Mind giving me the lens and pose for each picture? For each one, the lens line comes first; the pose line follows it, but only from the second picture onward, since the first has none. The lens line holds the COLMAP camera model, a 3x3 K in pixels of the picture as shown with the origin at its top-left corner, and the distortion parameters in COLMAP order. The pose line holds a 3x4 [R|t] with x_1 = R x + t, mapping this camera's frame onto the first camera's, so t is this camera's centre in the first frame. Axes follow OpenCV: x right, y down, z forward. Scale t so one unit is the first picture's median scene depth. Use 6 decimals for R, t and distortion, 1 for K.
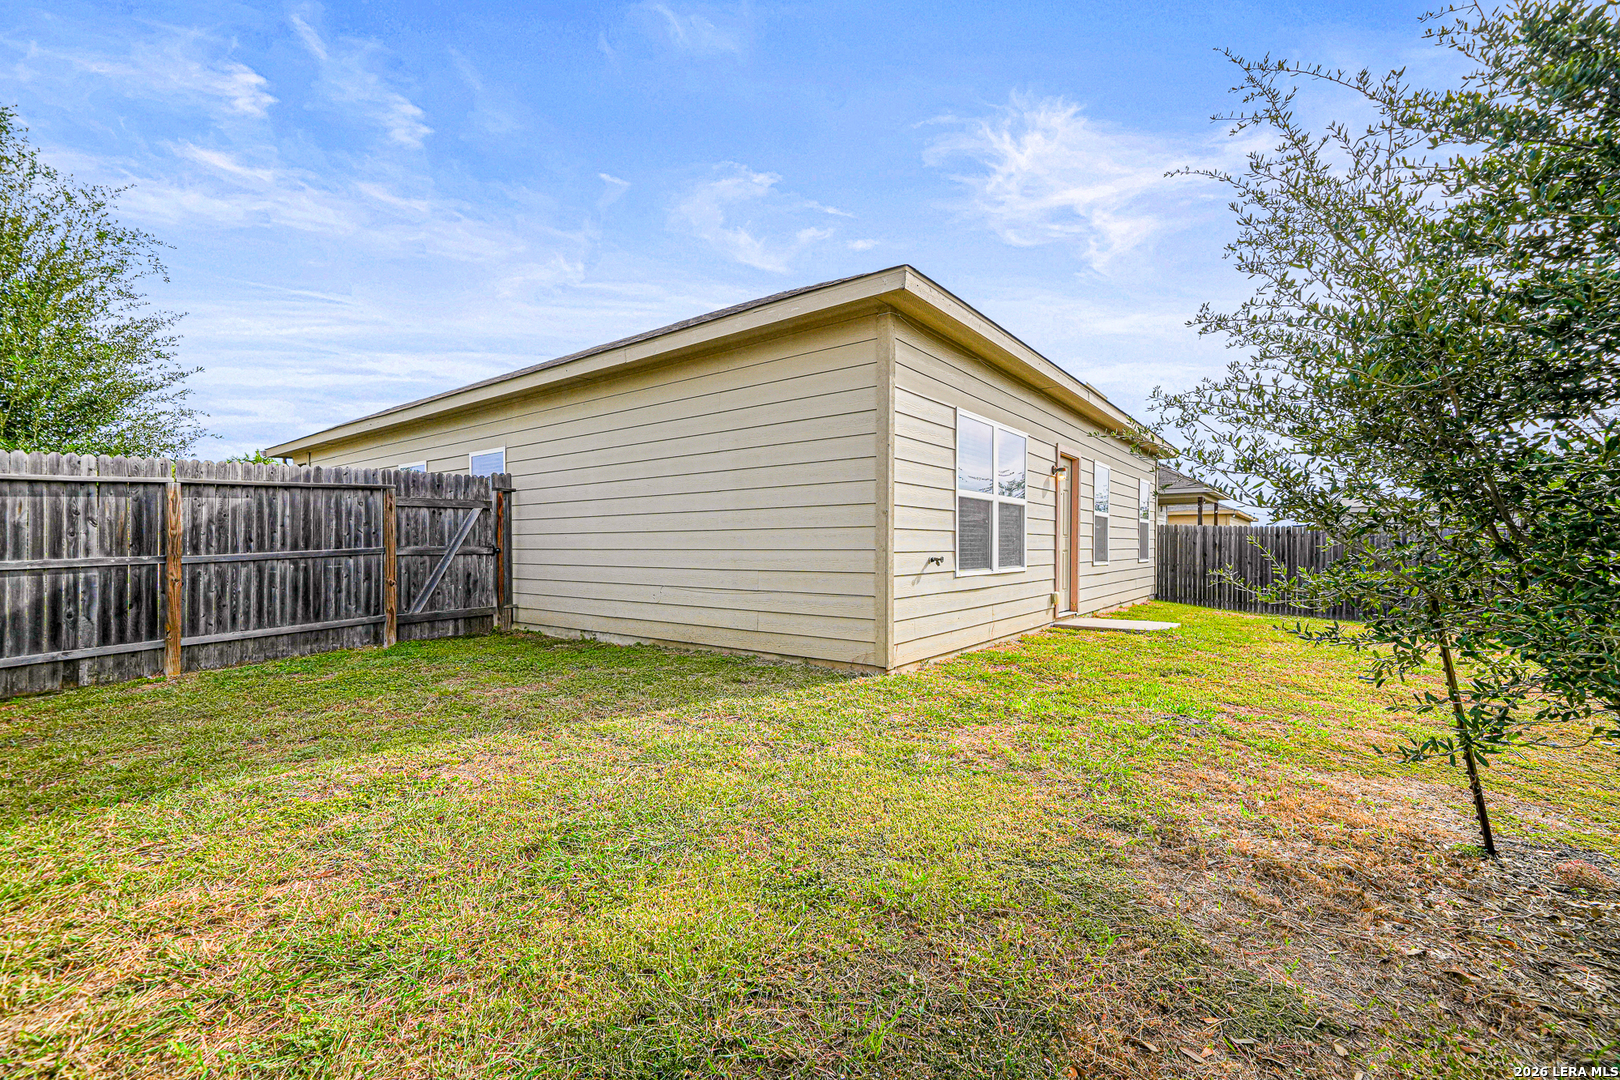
lens RADIAL K [[677.4, 0, 807.2], [0, 677.4, 547.5], [0, 0, 1]] dist [0.002481, 0.001554]
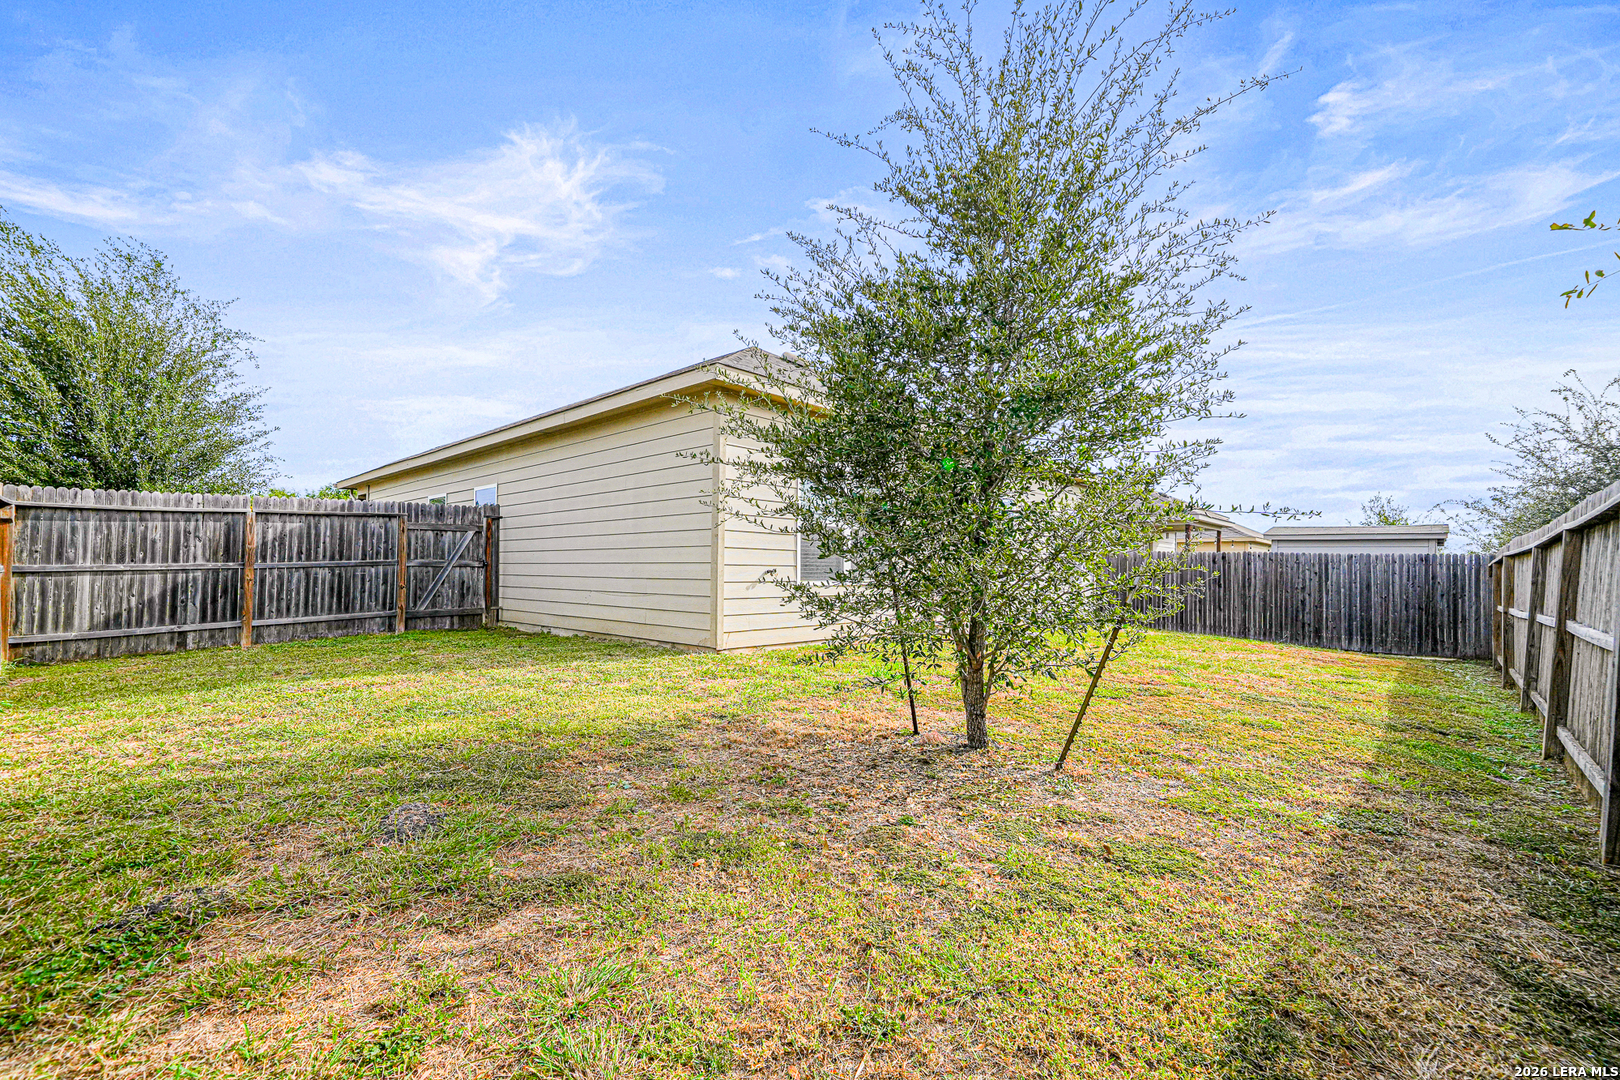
lens RADIAL K [[688.3, 0, 810.4], [0, 688.3, 553.3], [0, 0, 1]] dist [-0.000813, -0.000304]
pose [[0.995282, 0.009078, -0.096595, 0.359281], [-0.011788, 0.999552, -0.027520, 0.016418], [0.096302, 0.028529, 0.994943, -0.308506]]
